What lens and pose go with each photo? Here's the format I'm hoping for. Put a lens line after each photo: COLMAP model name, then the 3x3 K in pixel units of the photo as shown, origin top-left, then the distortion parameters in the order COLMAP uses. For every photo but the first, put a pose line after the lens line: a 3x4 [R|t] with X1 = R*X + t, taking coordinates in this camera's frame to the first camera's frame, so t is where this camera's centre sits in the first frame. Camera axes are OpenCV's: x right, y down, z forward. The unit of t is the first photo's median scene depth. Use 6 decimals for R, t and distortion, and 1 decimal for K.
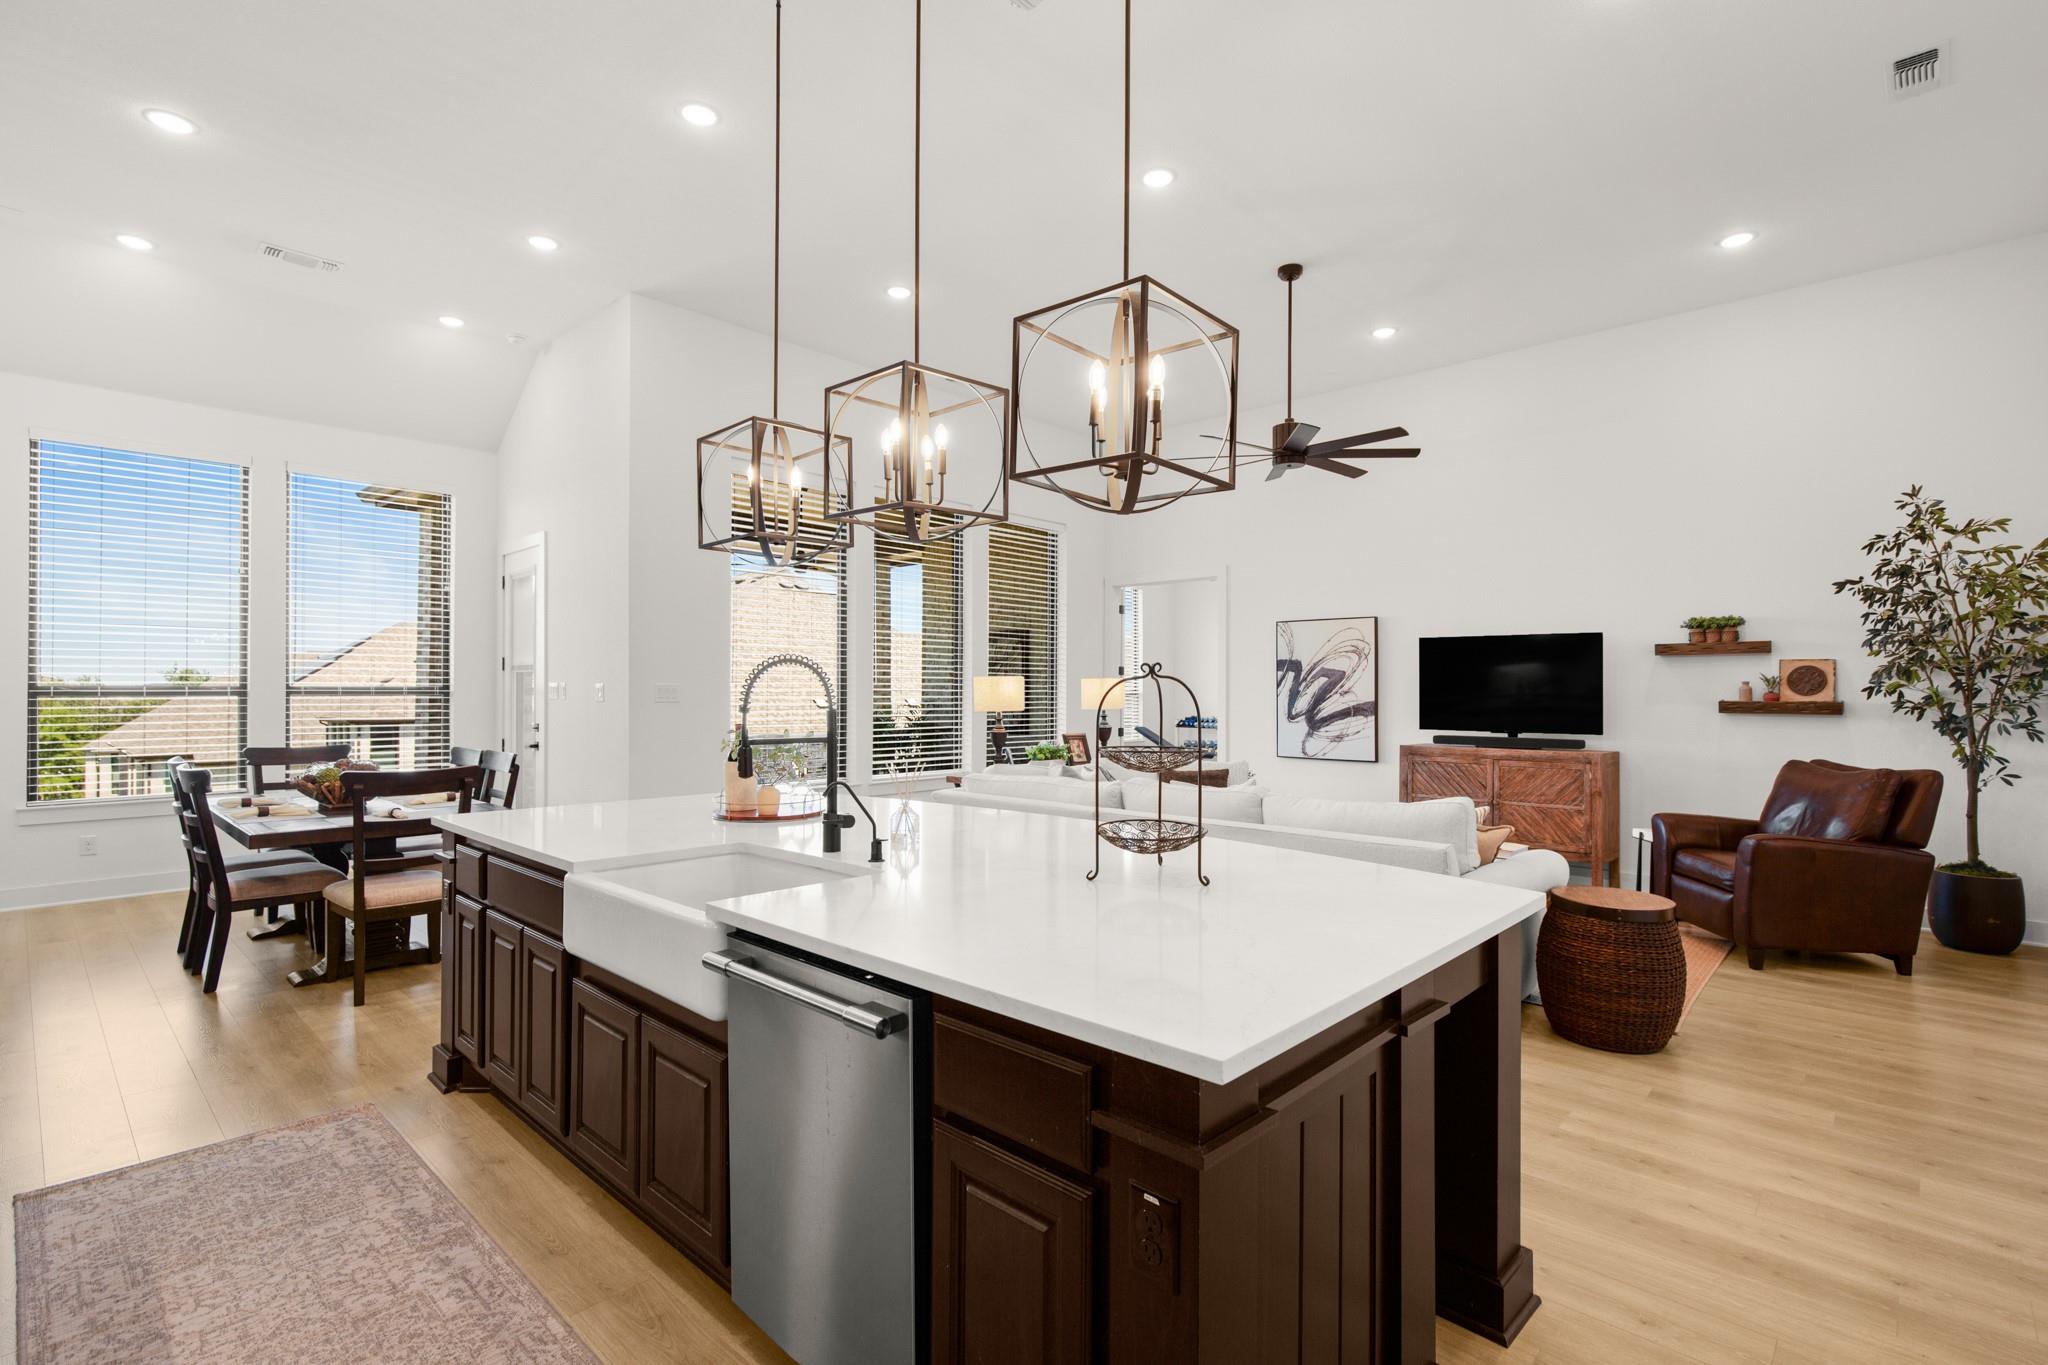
lens RADIAL K [[950.9, 0, 1016.3], [0, 950.9, 684.1], [0, 0, 1]] dist [-0.001377, 0.000842]
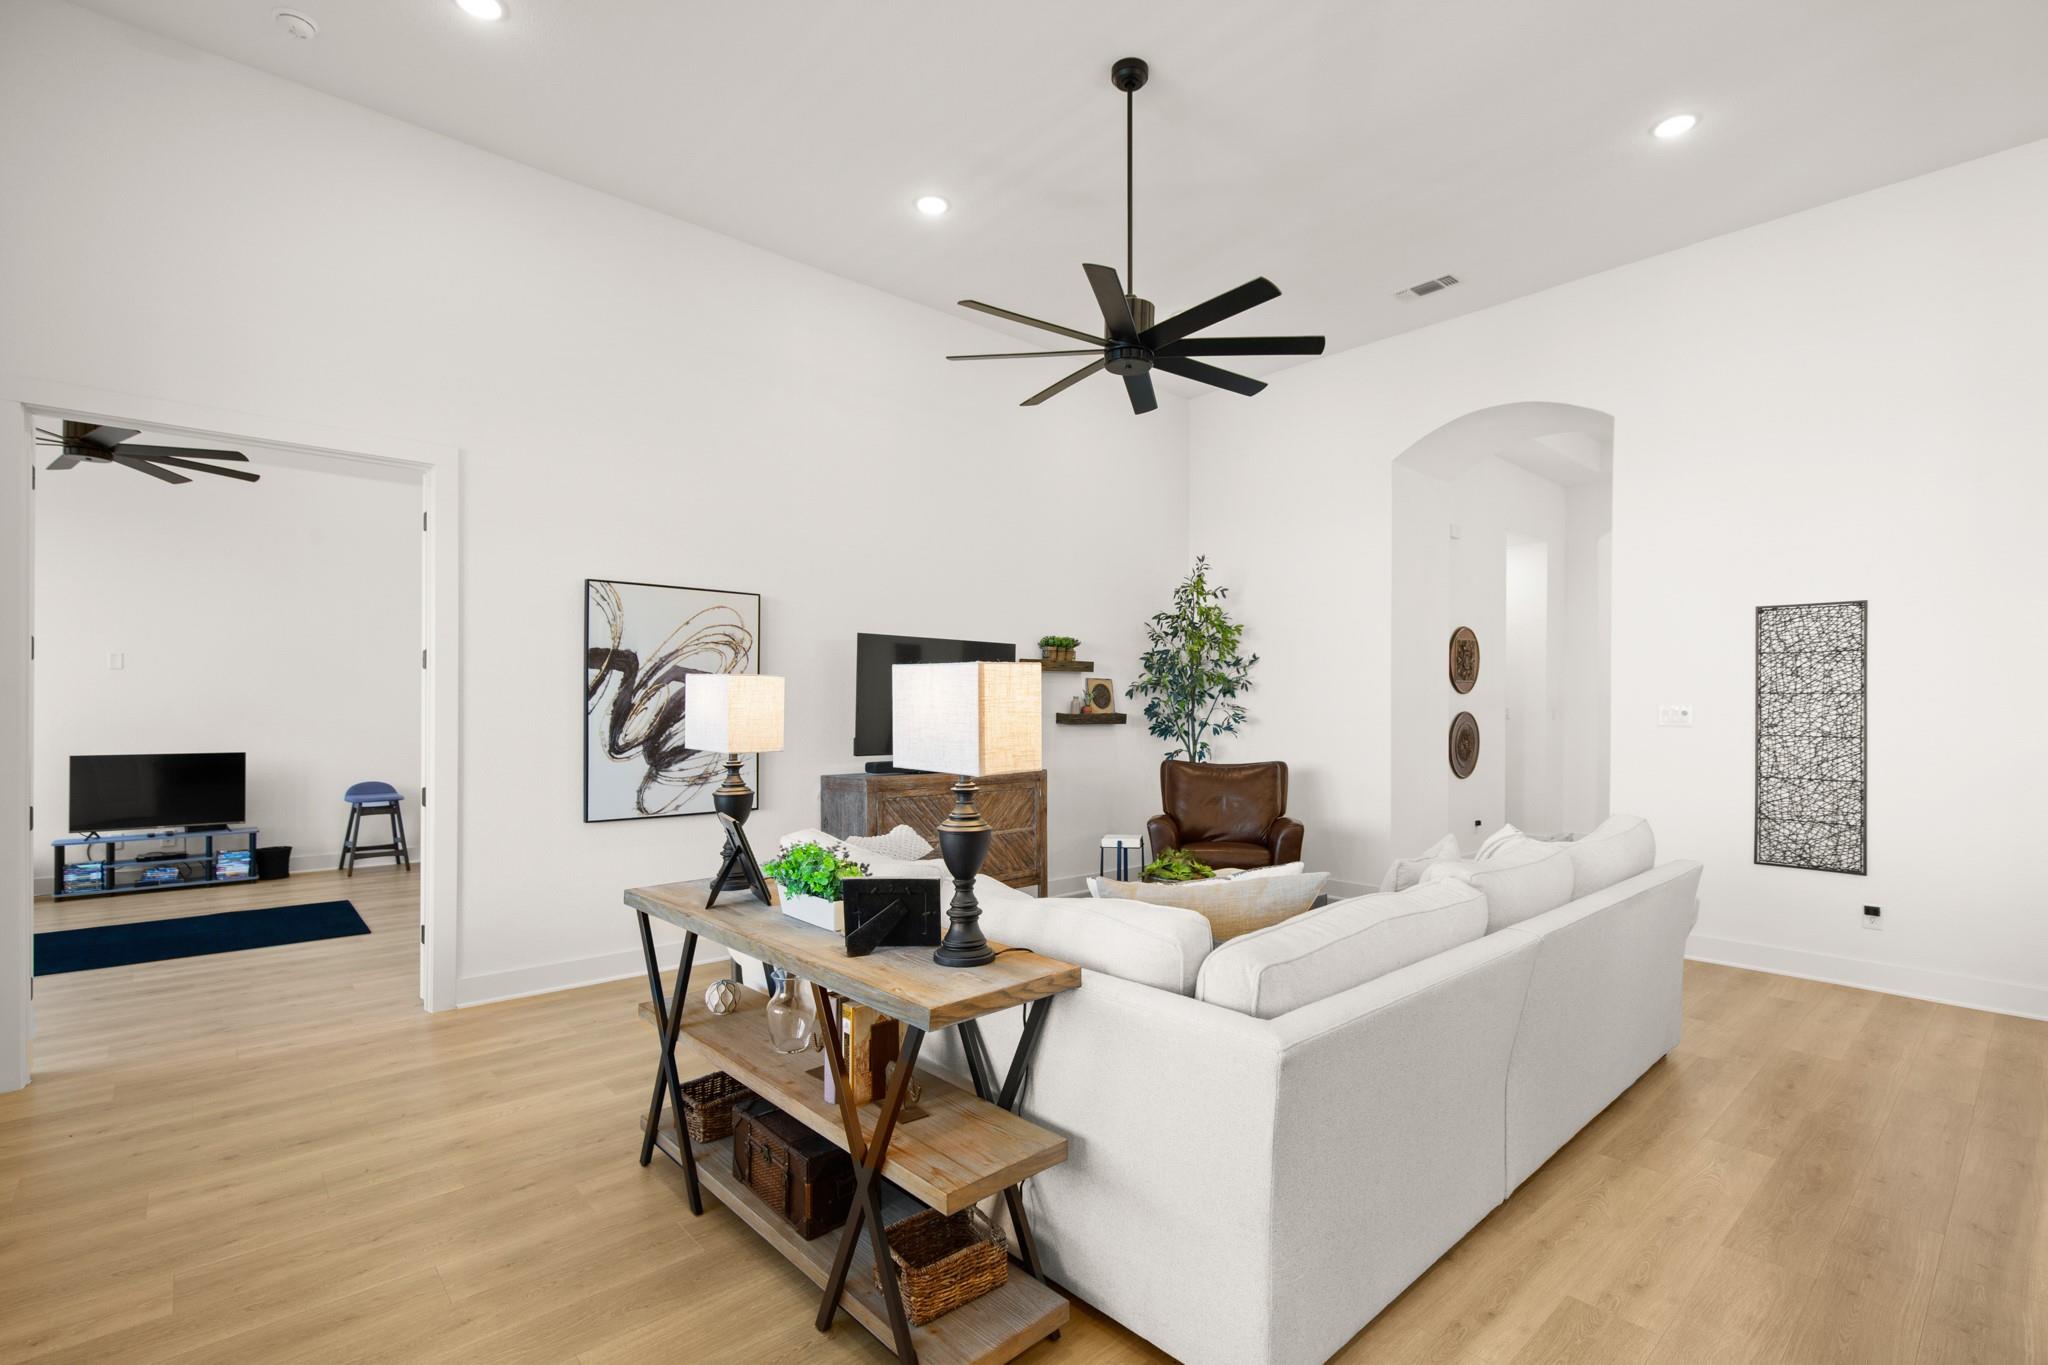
lens RADIAL K [[950.9, 0, 1028.4], [0, 950.9, 702.7], [0, 0, 1]] dist [-0.001377, 0.000842]
pose [[0.064145, -0.001621, 0.997939, -0.286702], [-0.011607, 0.999930, 0.002370, 0.002321], [-0.997873, -0.011735, 0.064122, 0.765460]]
